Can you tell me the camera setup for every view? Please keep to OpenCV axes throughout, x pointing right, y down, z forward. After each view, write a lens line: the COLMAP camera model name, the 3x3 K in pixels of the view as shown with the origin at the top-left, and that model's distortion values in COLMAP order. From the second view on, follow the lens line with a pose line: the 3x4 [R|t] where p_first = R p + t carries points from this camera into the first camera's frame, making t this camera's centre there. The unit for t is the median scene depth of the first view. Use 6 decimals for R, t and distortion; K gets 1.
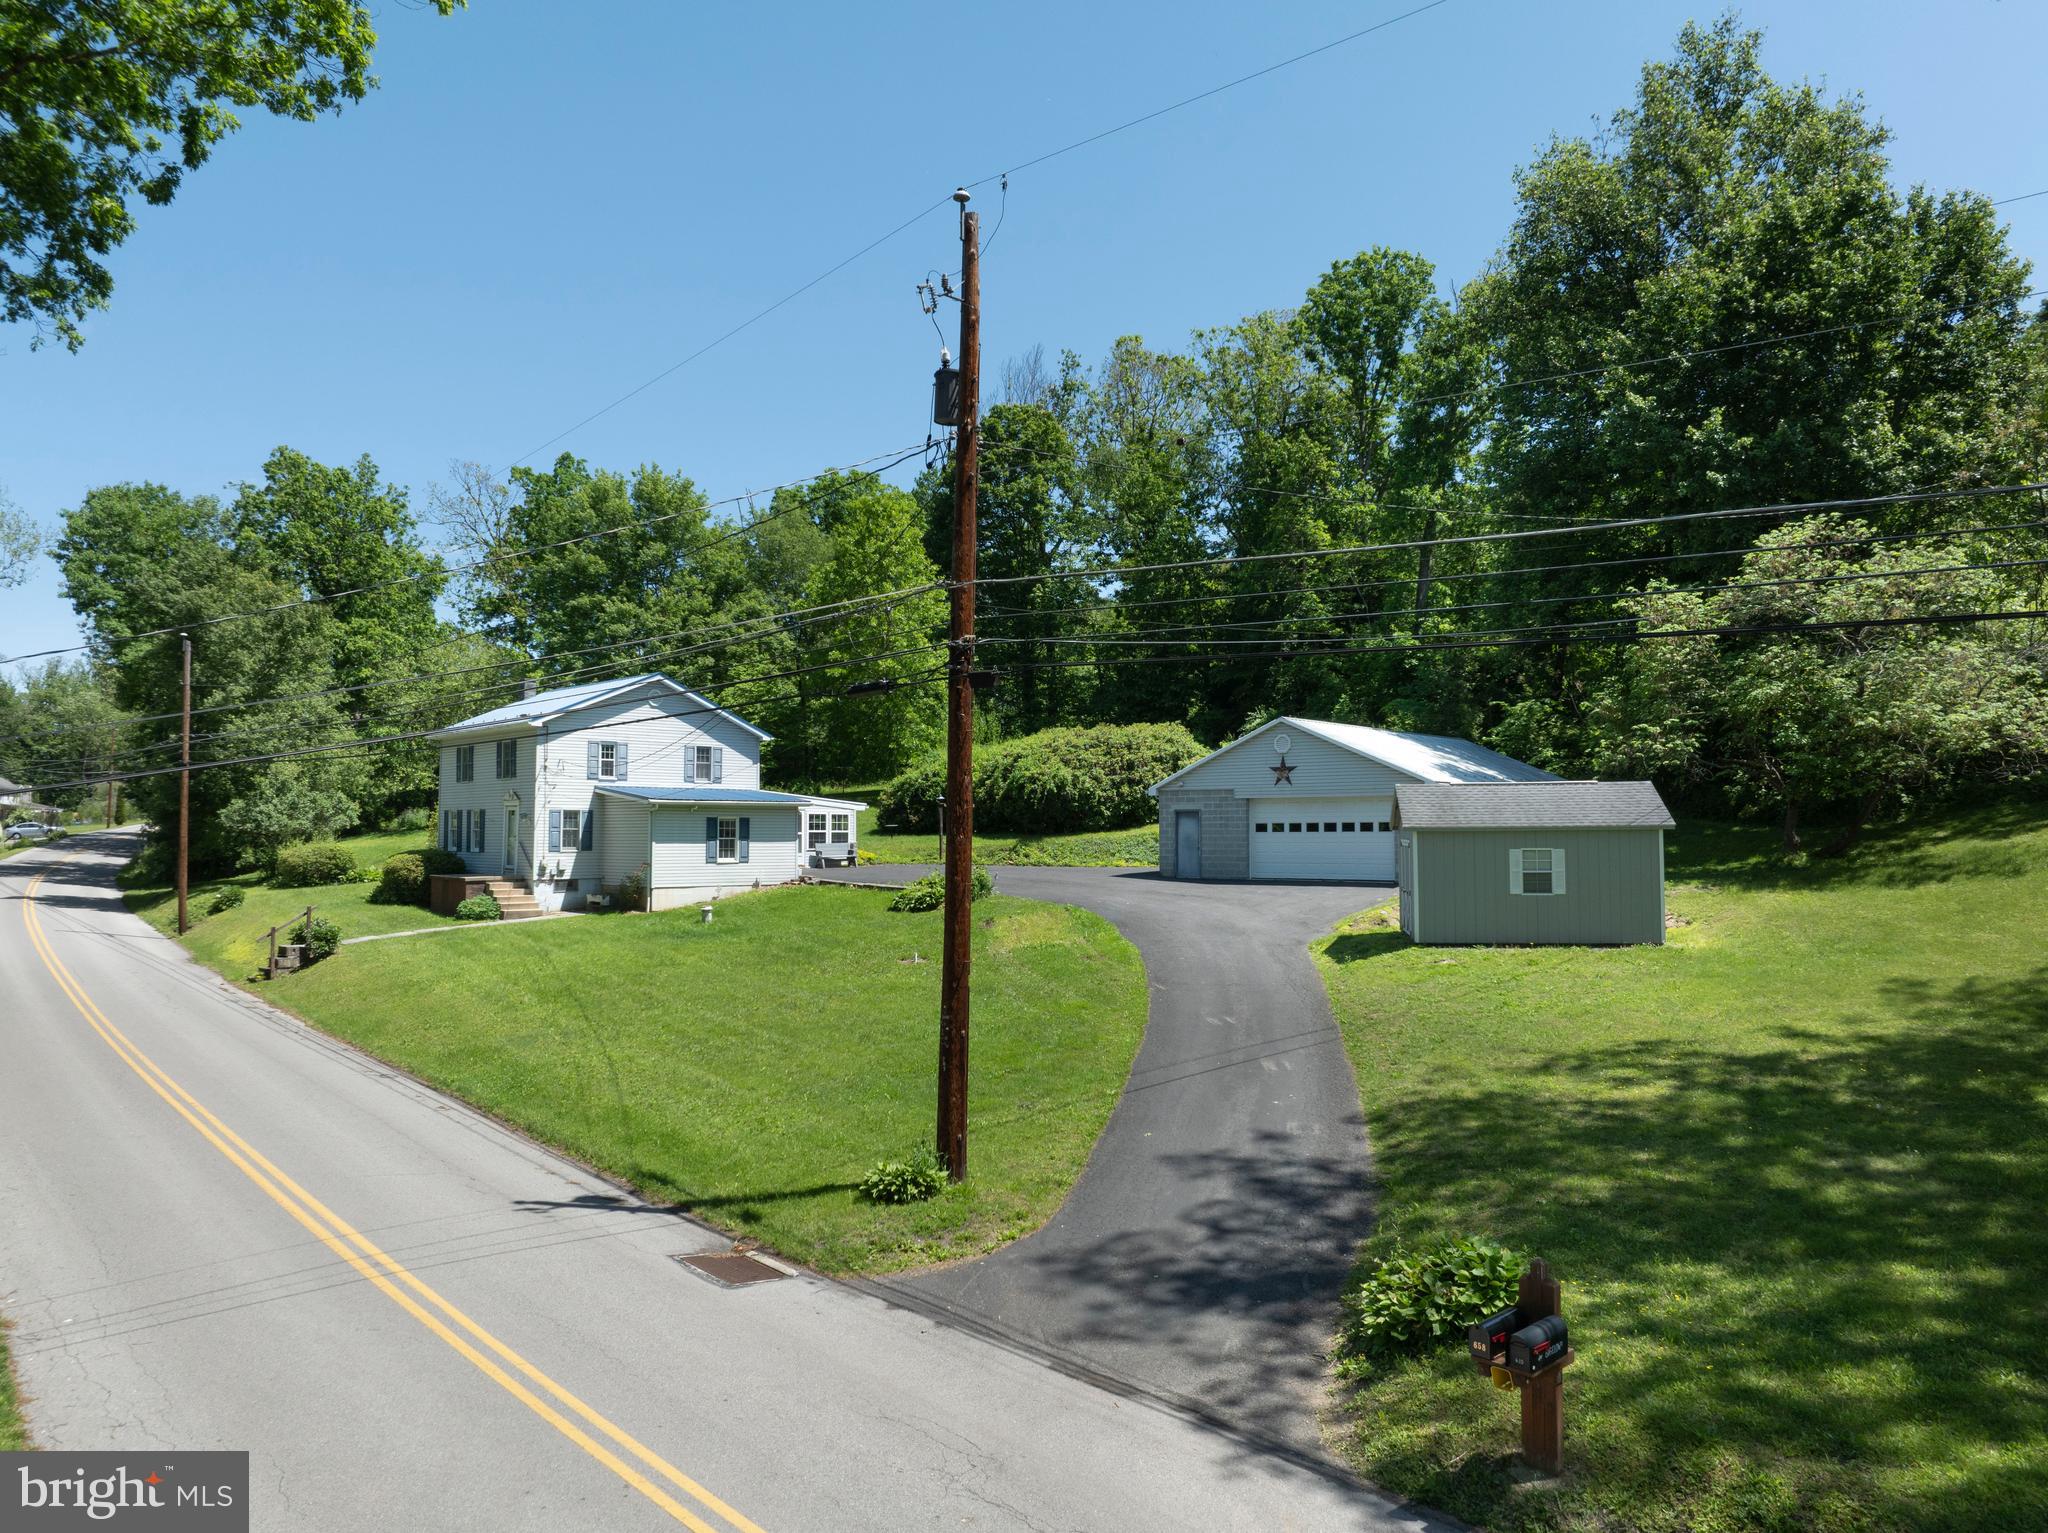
lens RADIAL K [[1435.2, 0, 1036.7], [0, 1435.2, 760.0], [0, 0, 1]] dist [-0.044509, 0.009418]
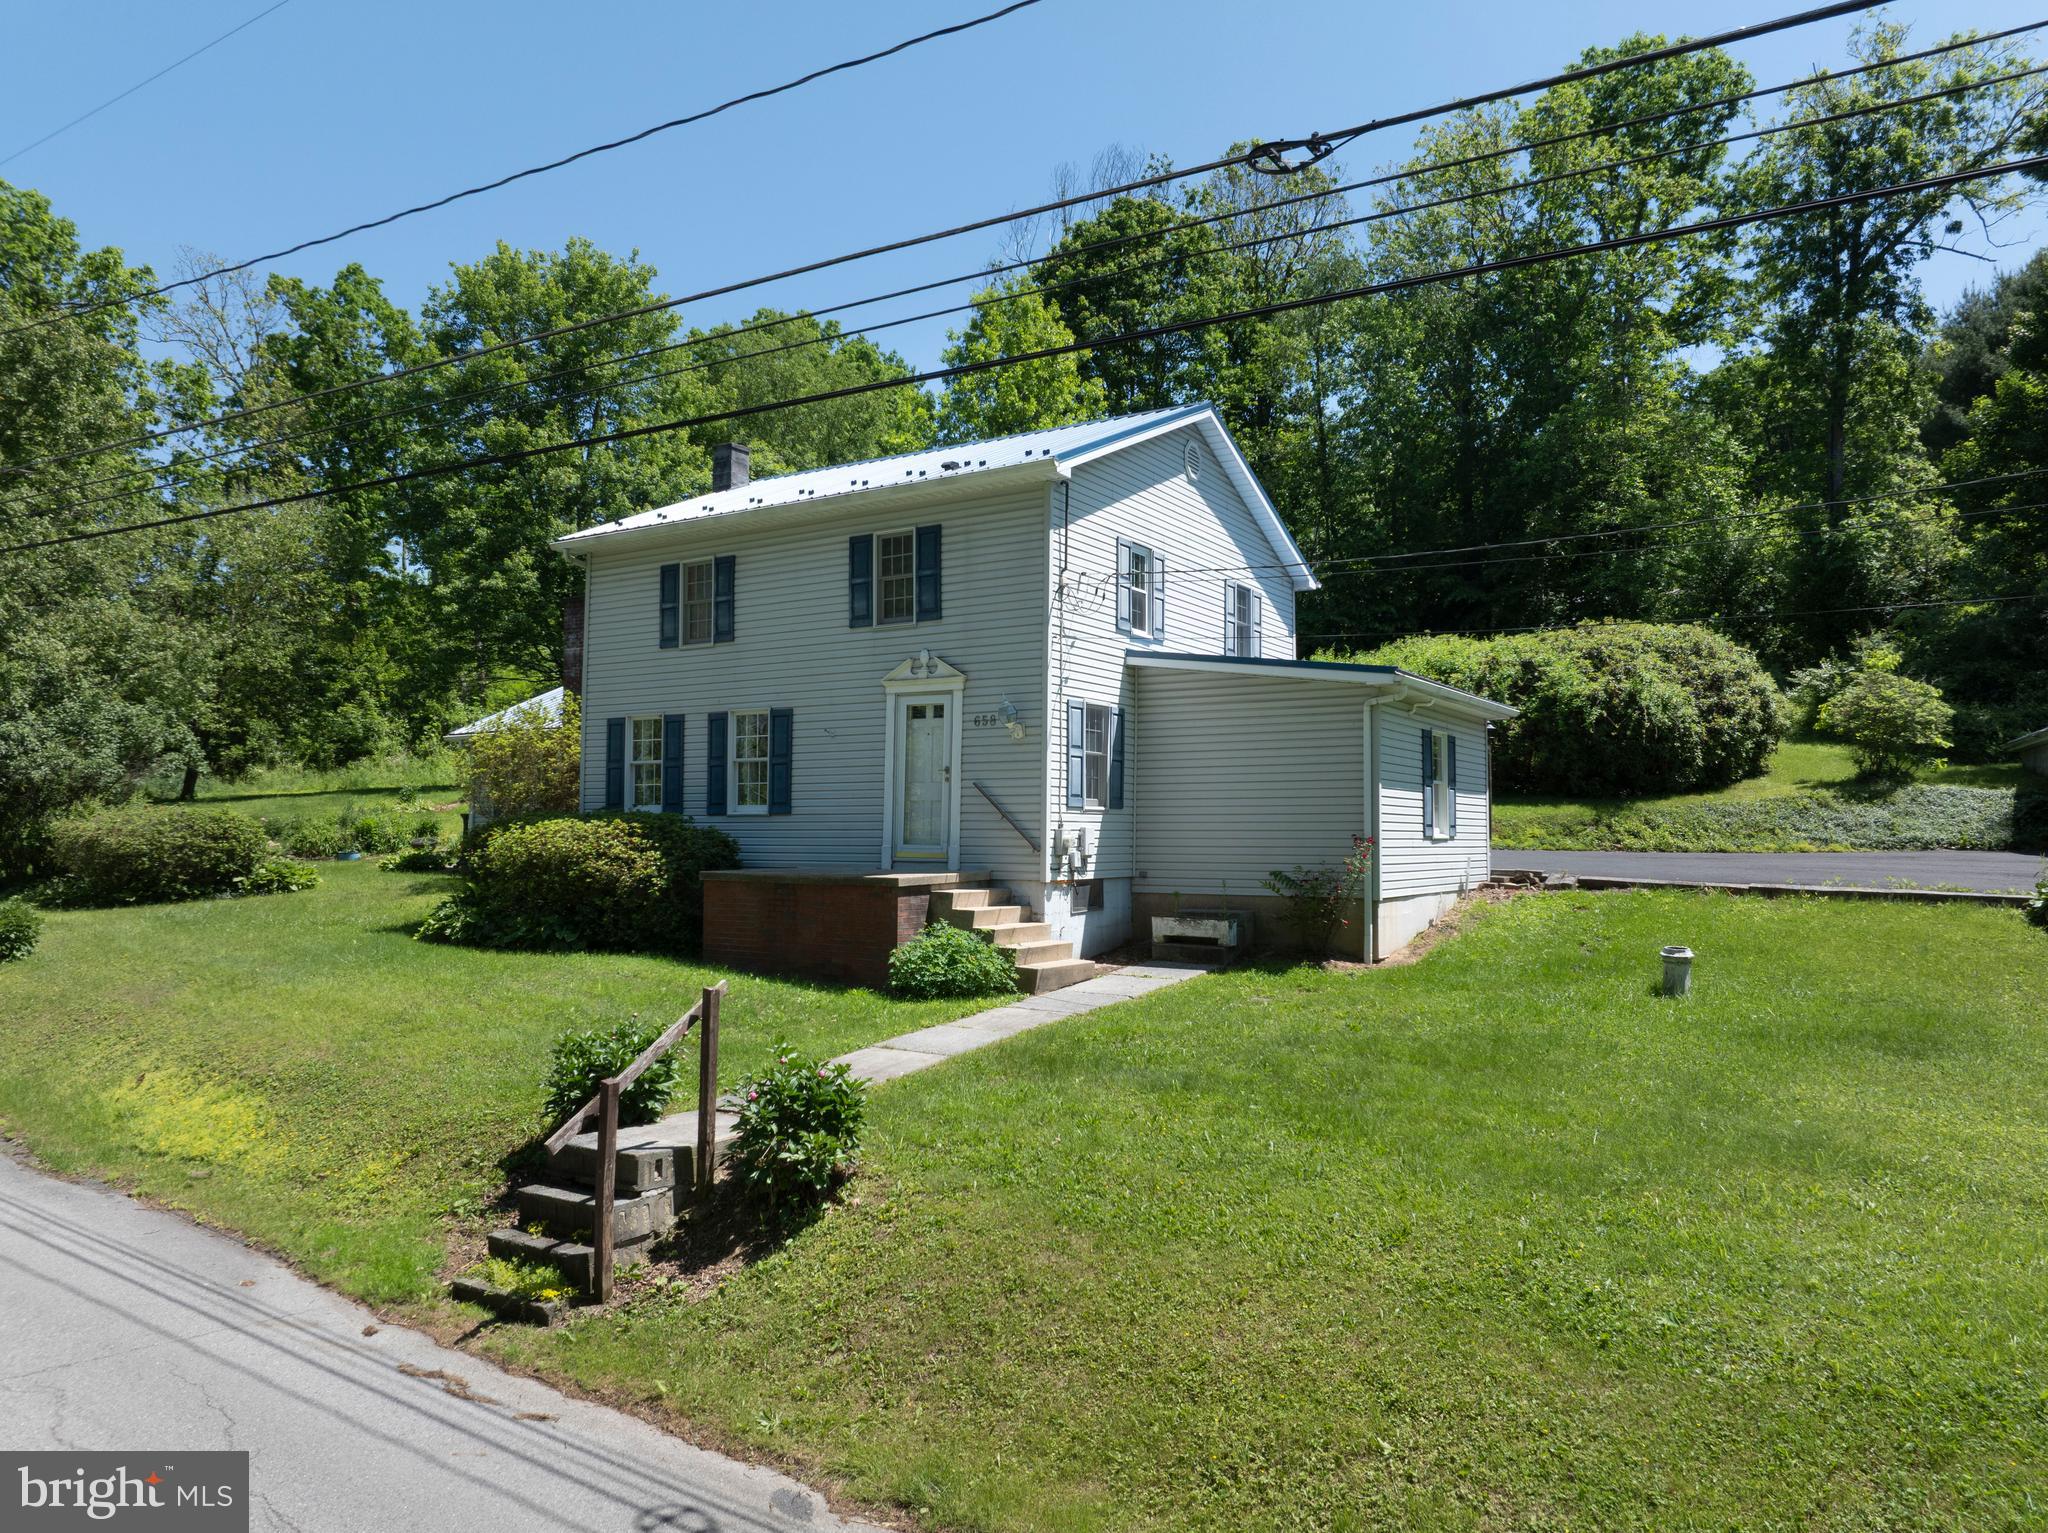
lens RADIAL K [[1435.2, 0, 1023.5], [0, 1435.2, 766.8], [0, 0, 1]] dist [-0.044509, 0.009418]
pose [[0.968175, 0.015401, 0.249801, -0.386766], [-0.016199, 0.999868, 0.001140, 0.045301], [-0.249750, -0.005150, 0.968297, 0.540443]]
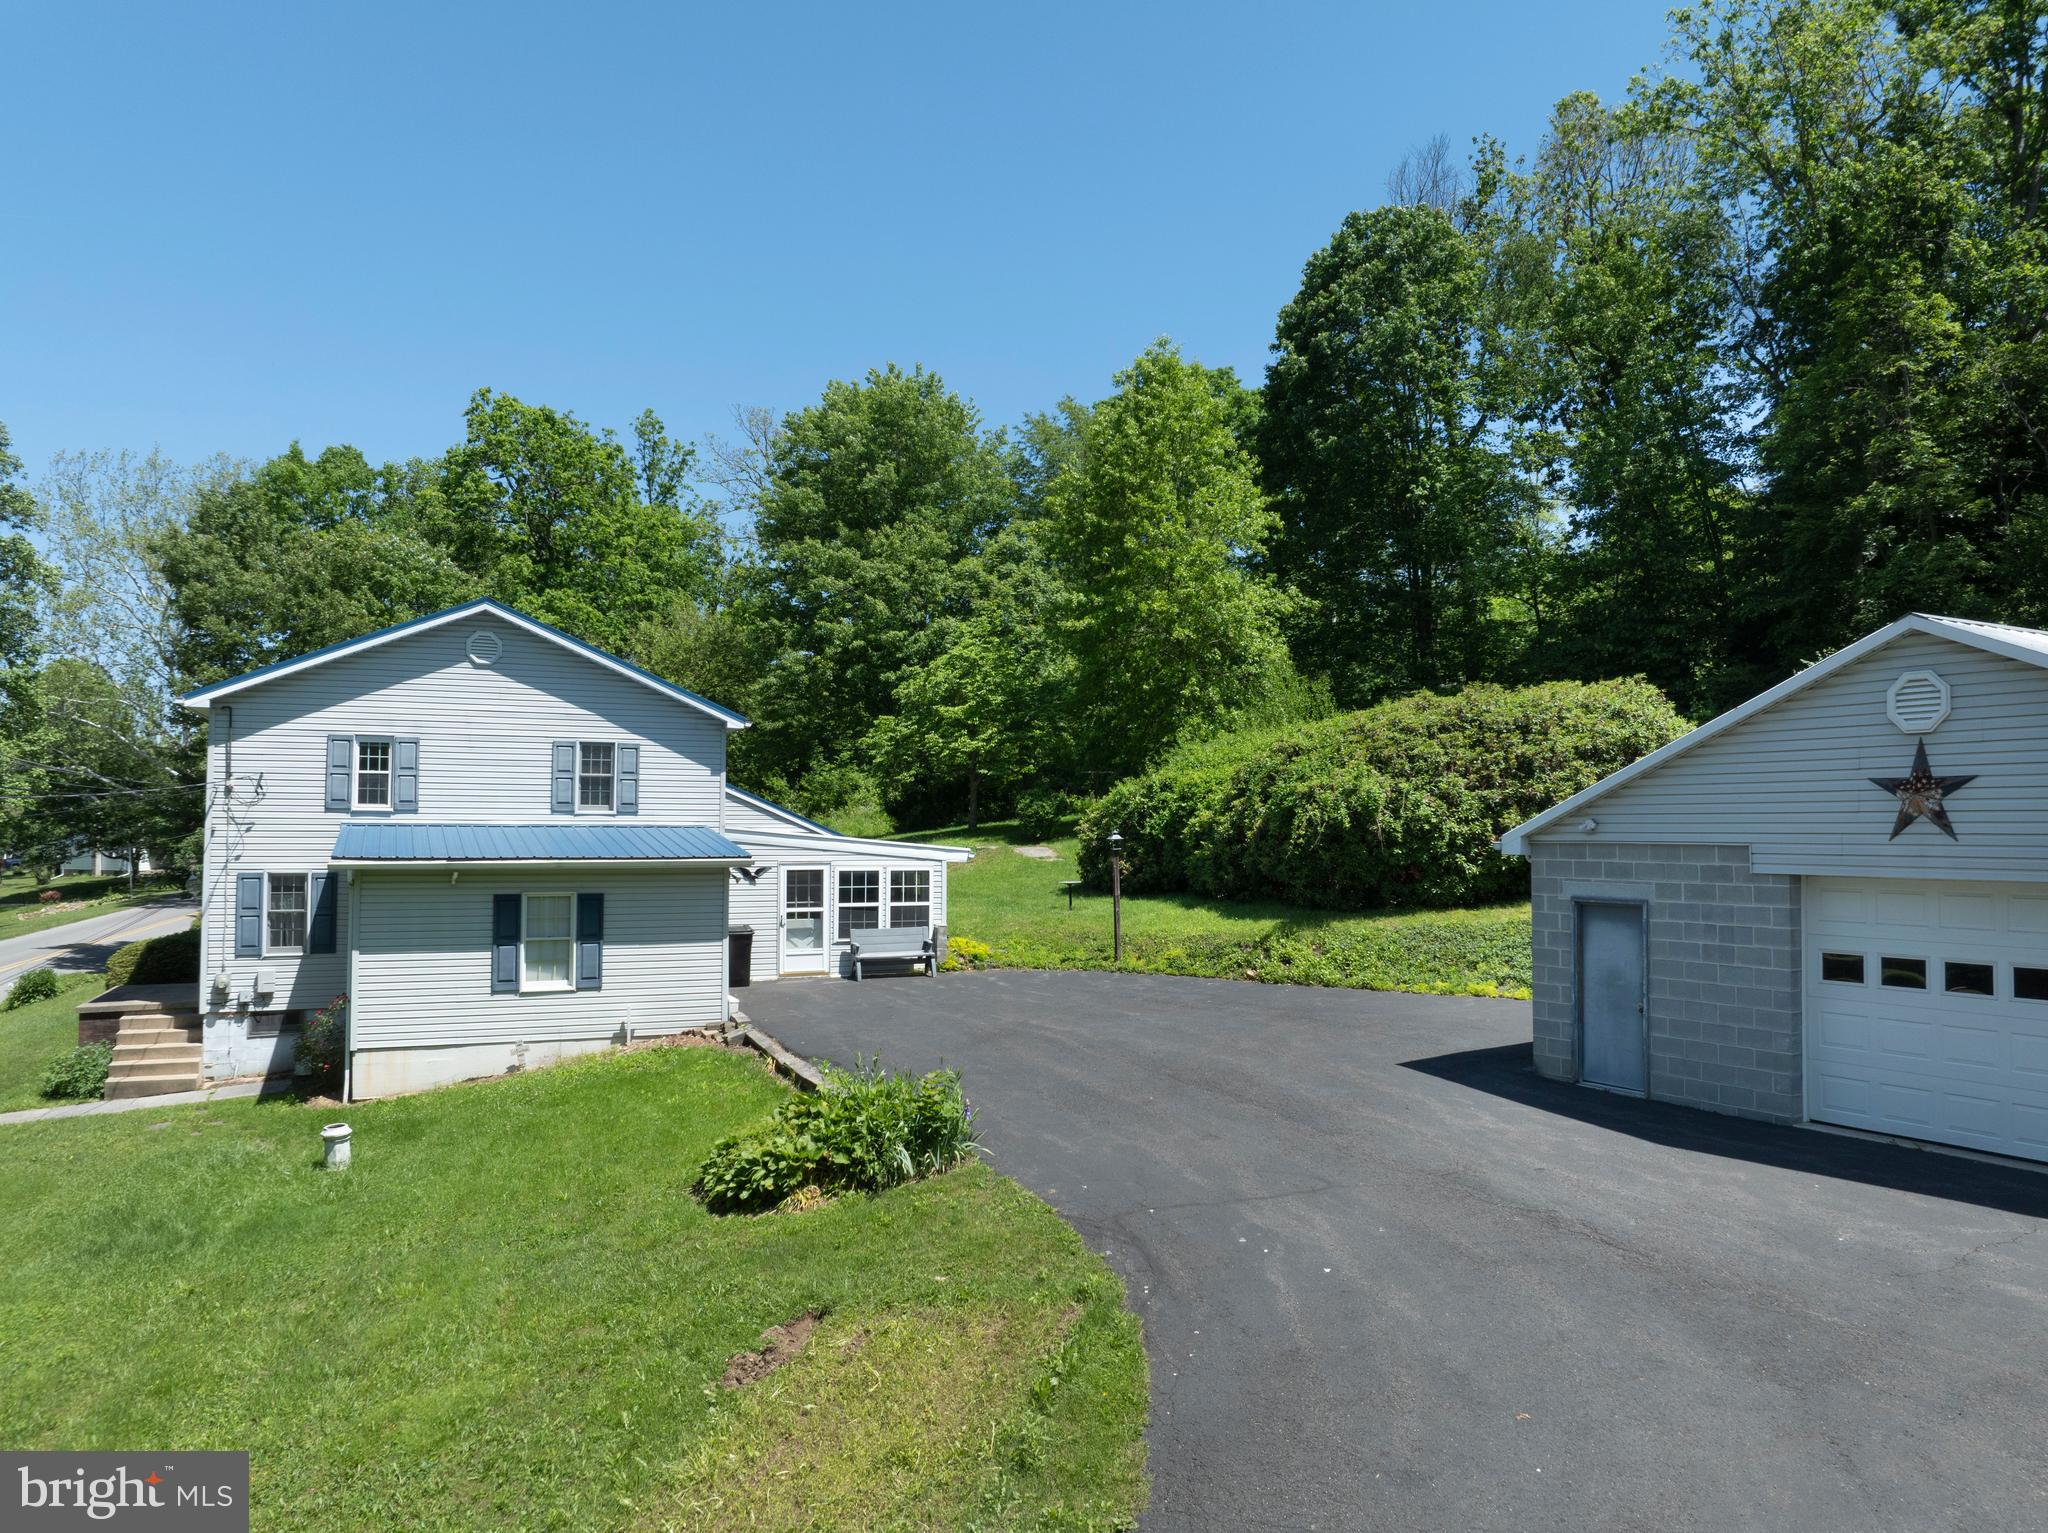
lens RADIAL K [[1435.2, 0, 1034.3], [0, 1435.2, 758.4], [0, 0, 1]] dist [-0.044509, 0.009418]
pose [[0.939936, -0.012819, -0.341111, 0.080193], [0.013434, 0.999910, -0.000560, -0.001348], [0.341088, -0.004056, 0.940023, 0.540143]]
